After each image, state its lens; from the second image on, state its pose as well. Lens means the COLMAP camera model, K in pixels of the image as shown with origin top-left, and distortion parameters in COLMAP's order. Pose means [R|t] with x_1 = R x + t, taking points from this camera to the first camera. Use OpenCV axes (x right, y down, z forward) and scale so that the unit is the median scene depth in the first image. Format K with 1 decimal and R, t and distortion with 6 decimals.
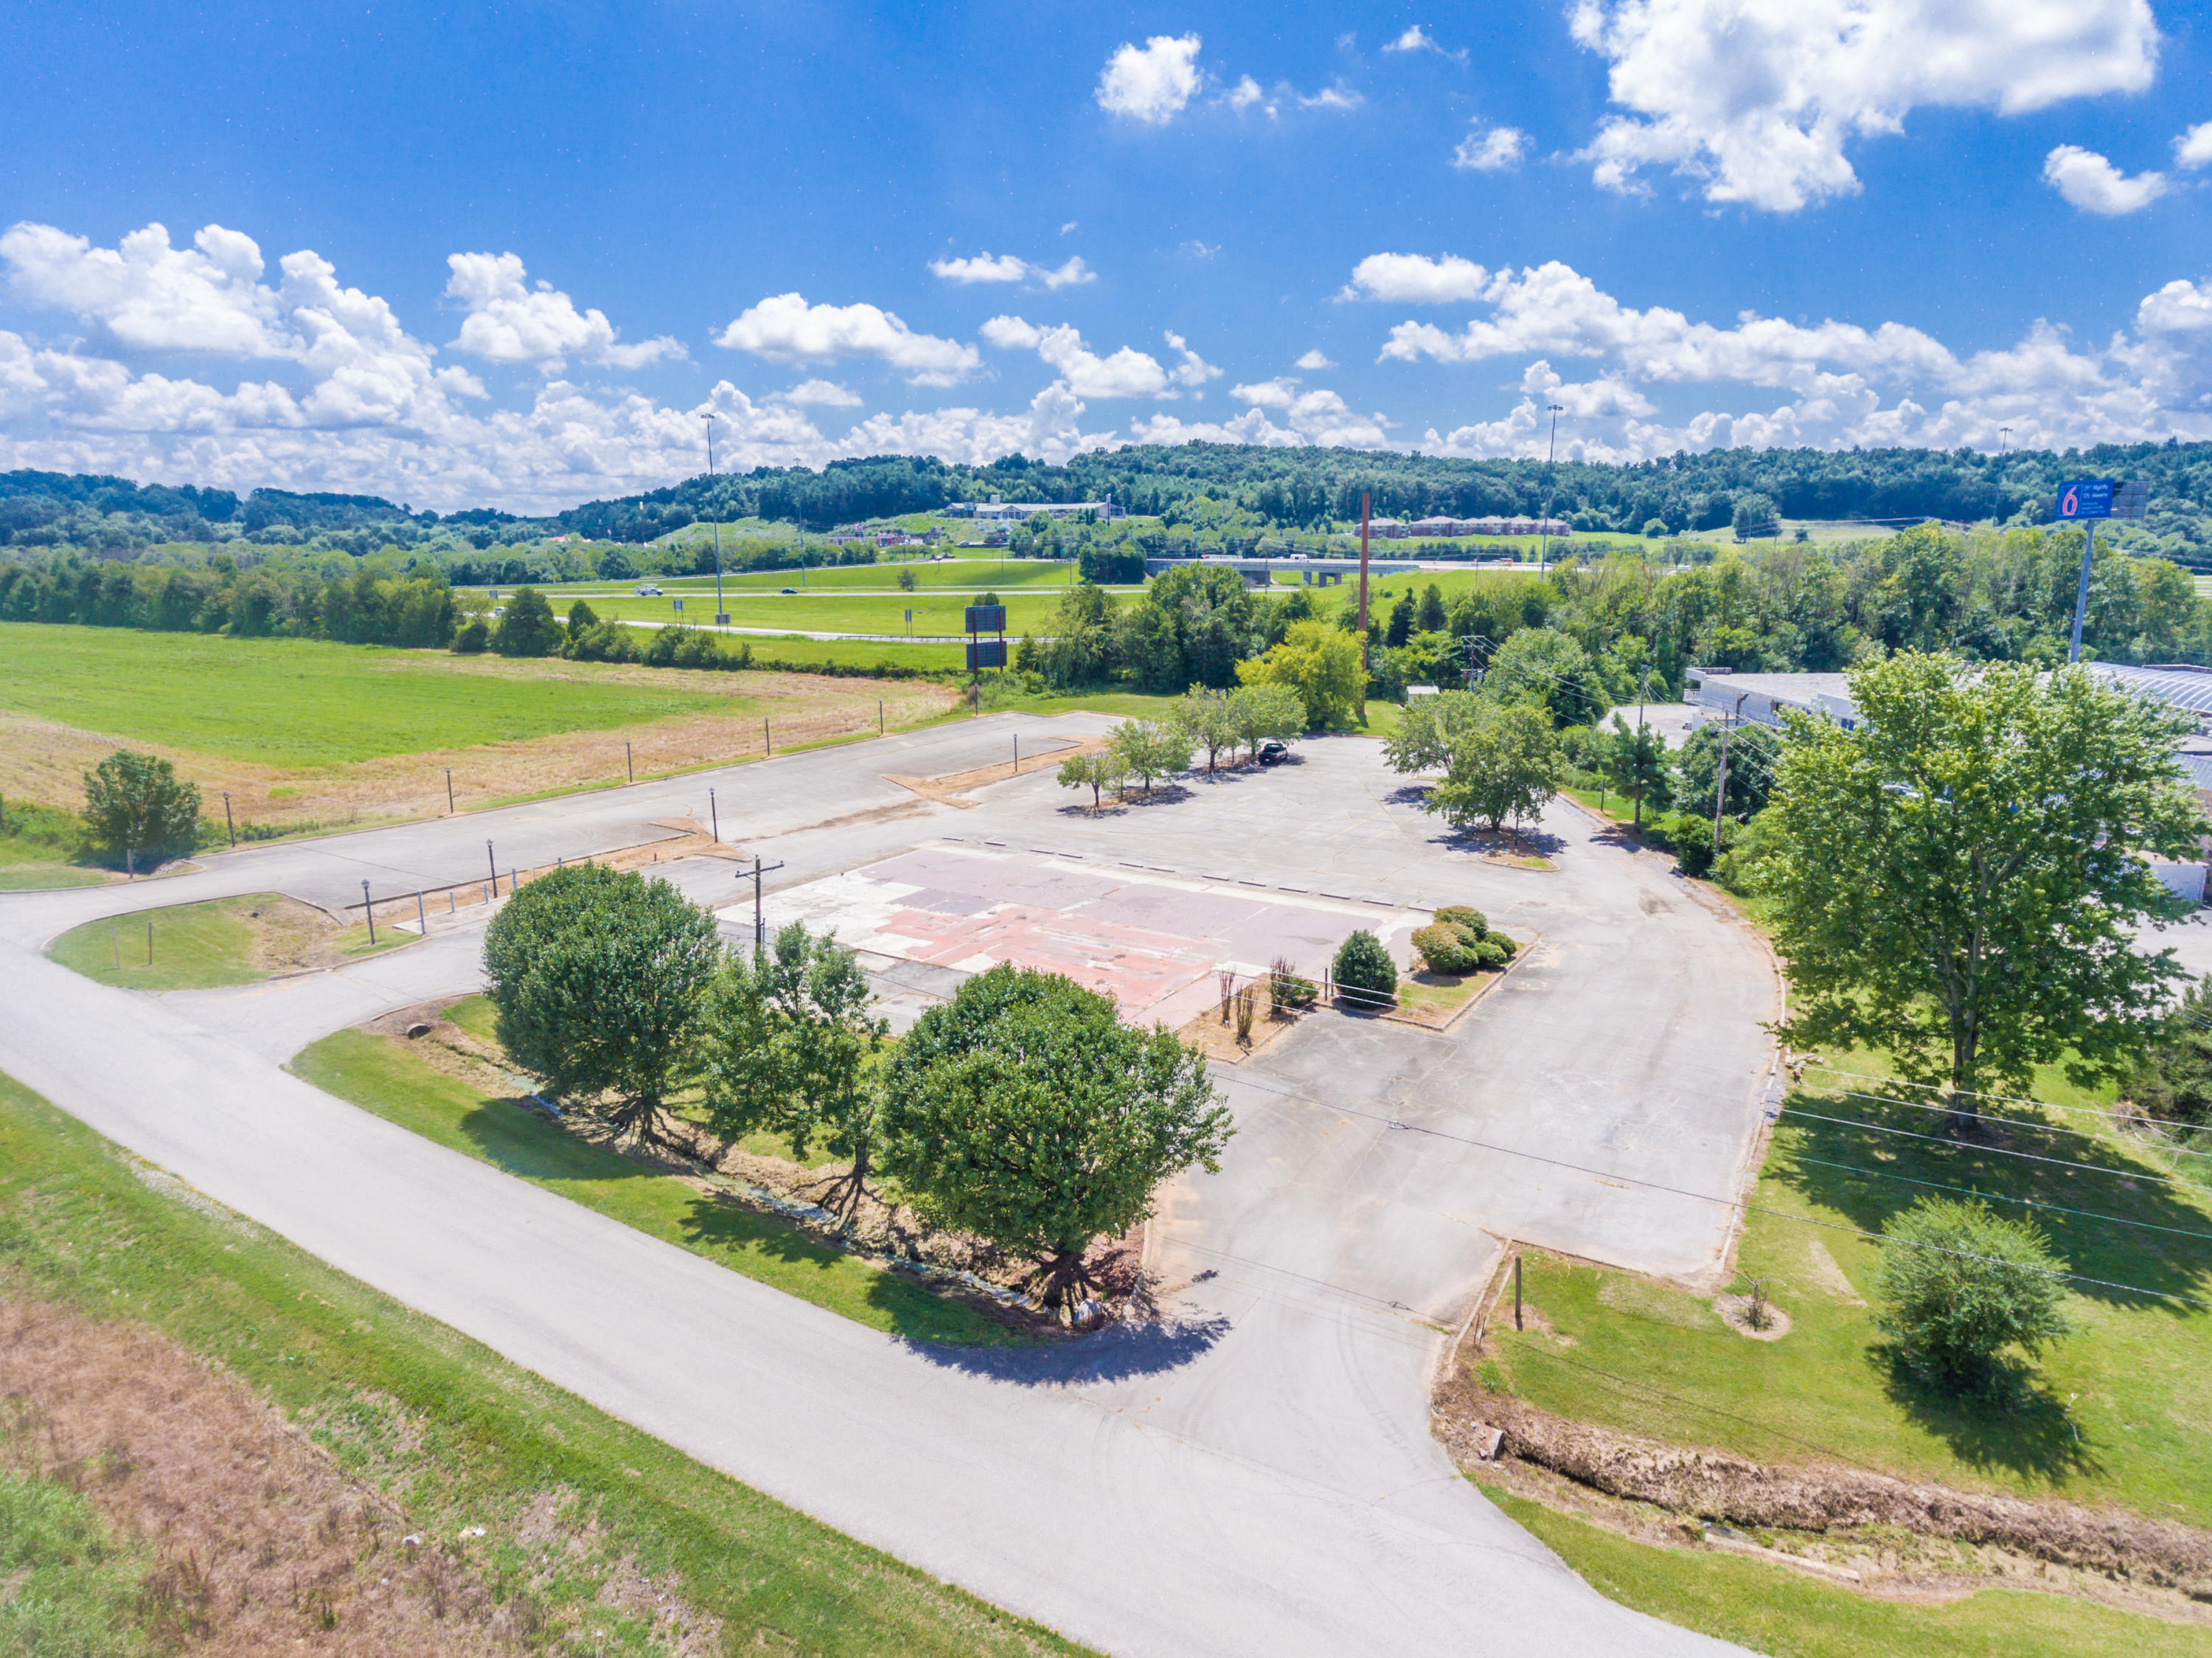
lens RADIAL K [[1310.1, 0, 1106.0], [0, 1310.1, 829.0], [0, 0, 1]] dist [0.002084, -0.003074]
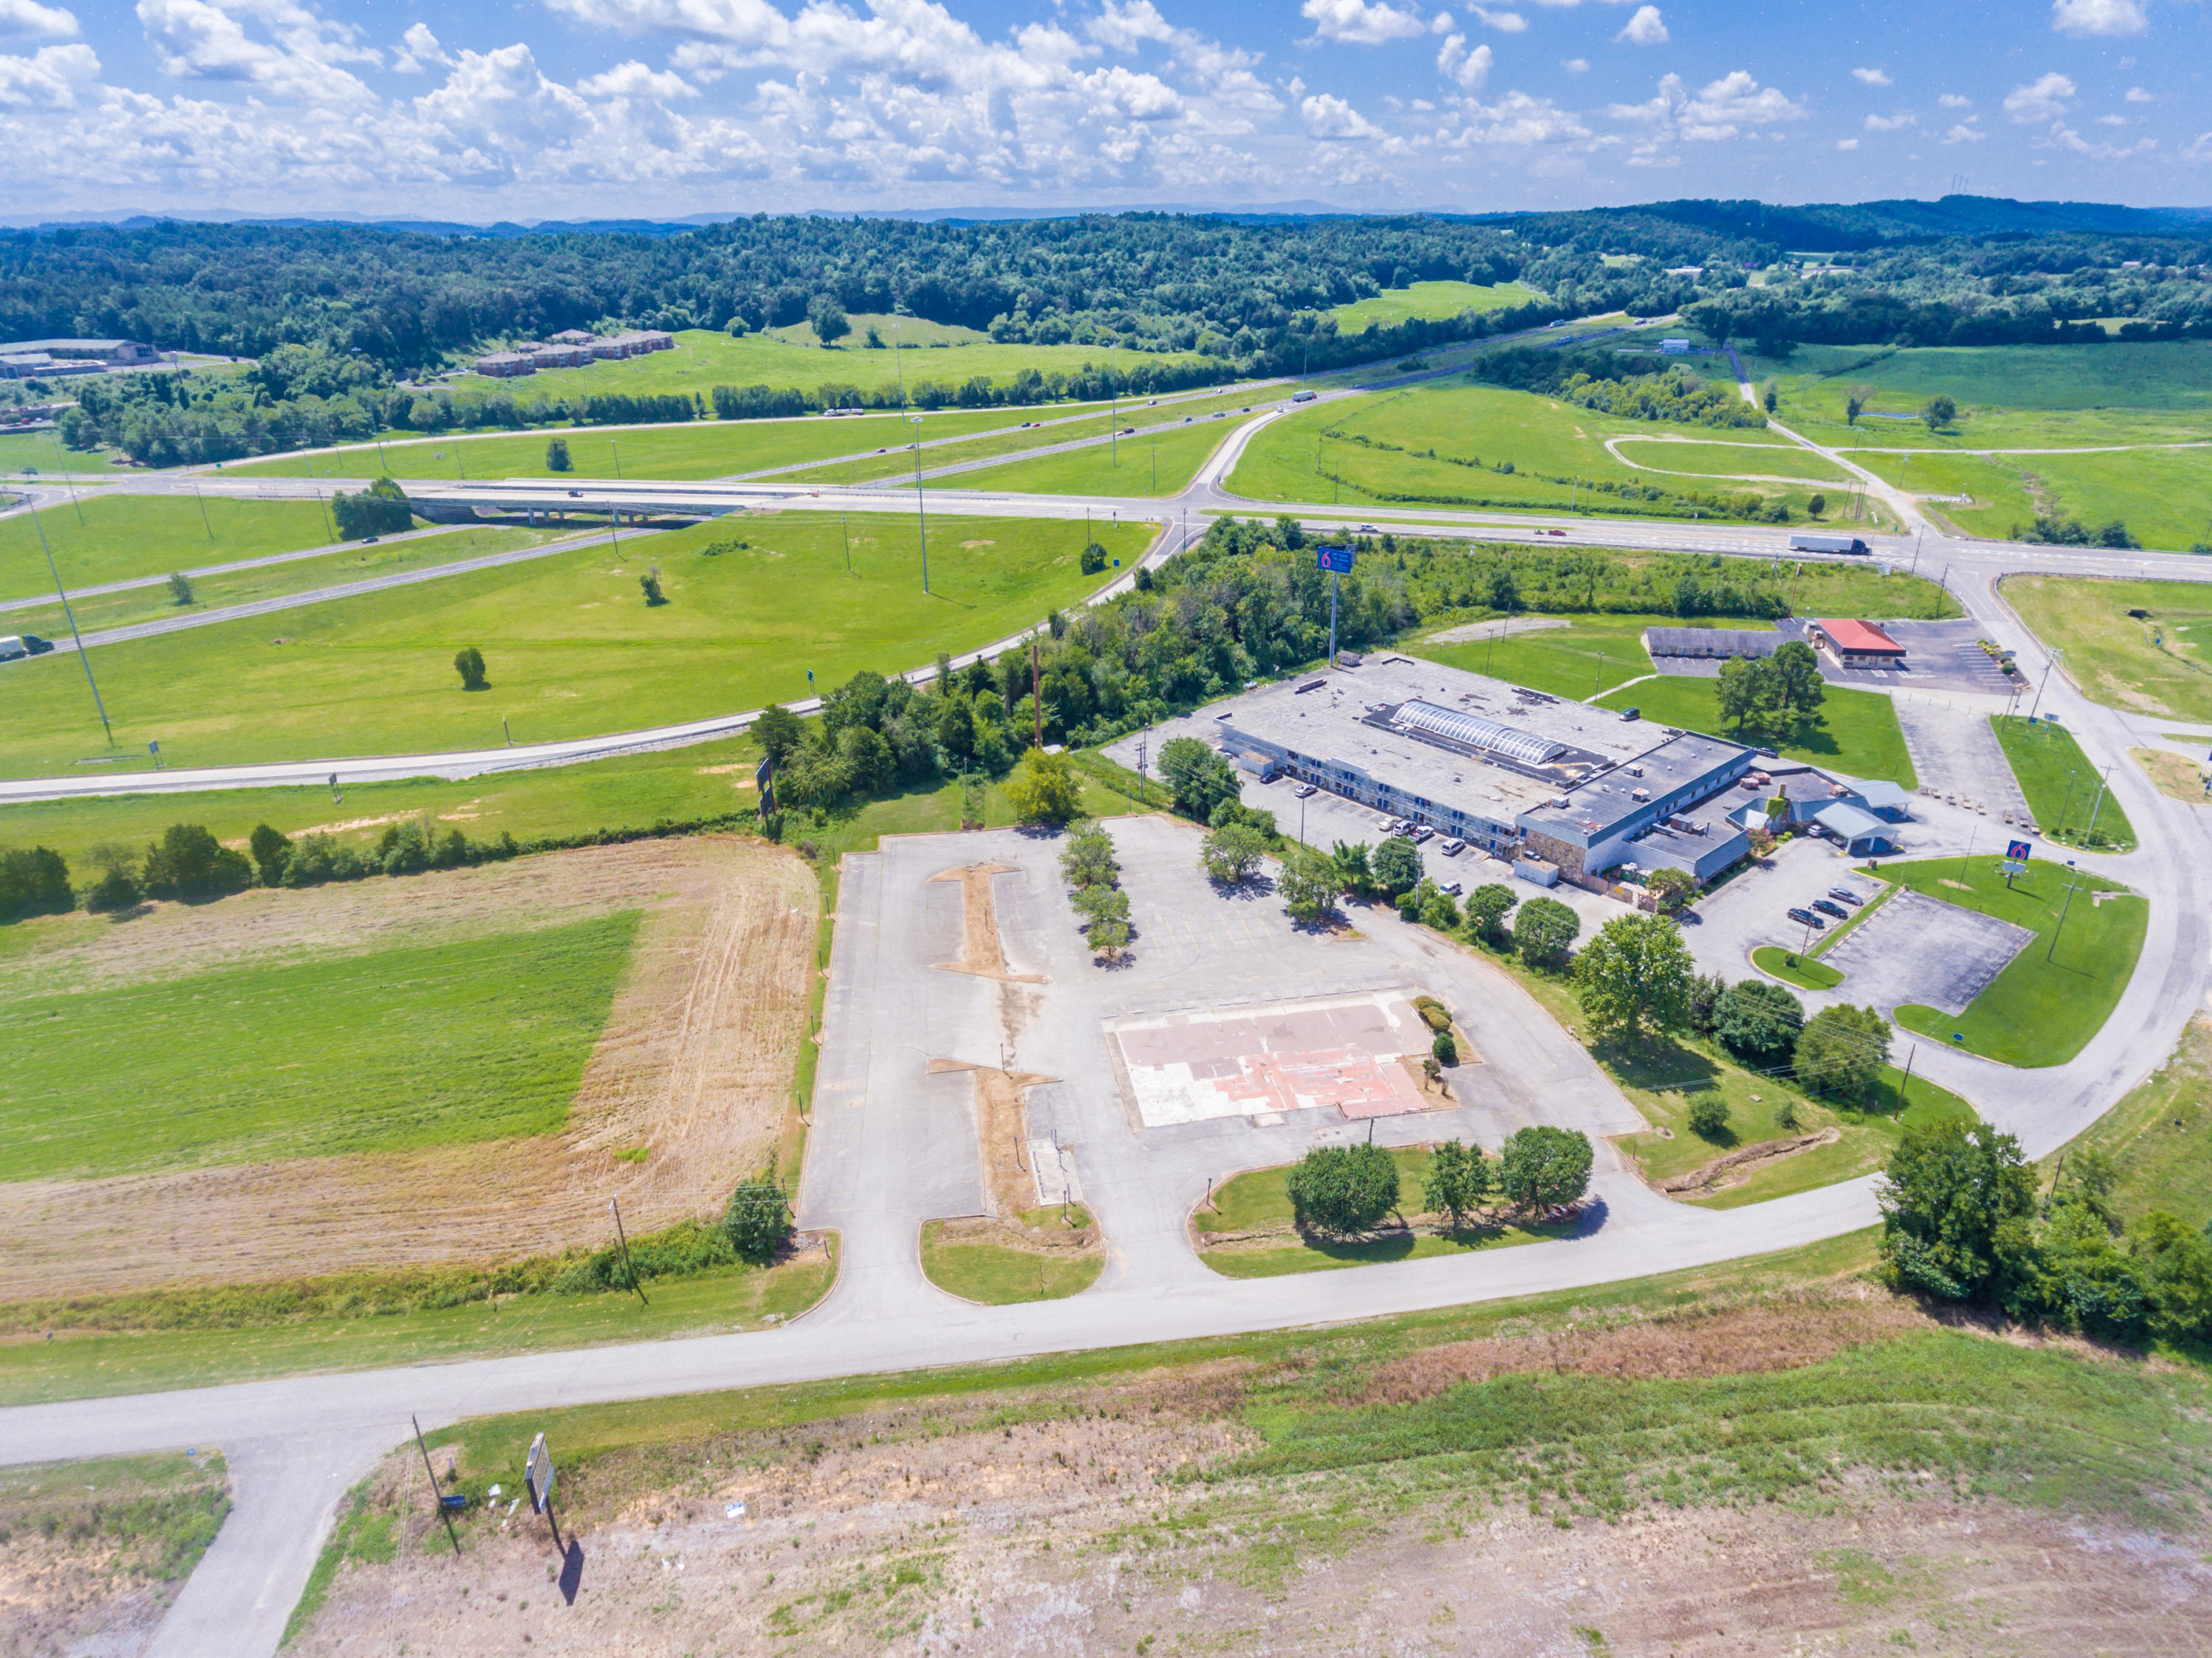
lens RADIAL K [[1331.5, 0, 1110.7], [0, 1331.5, 819.8], [0, 0, 1]] dist [-0.000363, -0.000029]
pose [[0.739187, -0.281592, 0.611807, -0.644532], [0.152988, 0.954857, 0.254644, -0.397343], [-0.655894, -0.094630, 0.748898, -0.179762]]
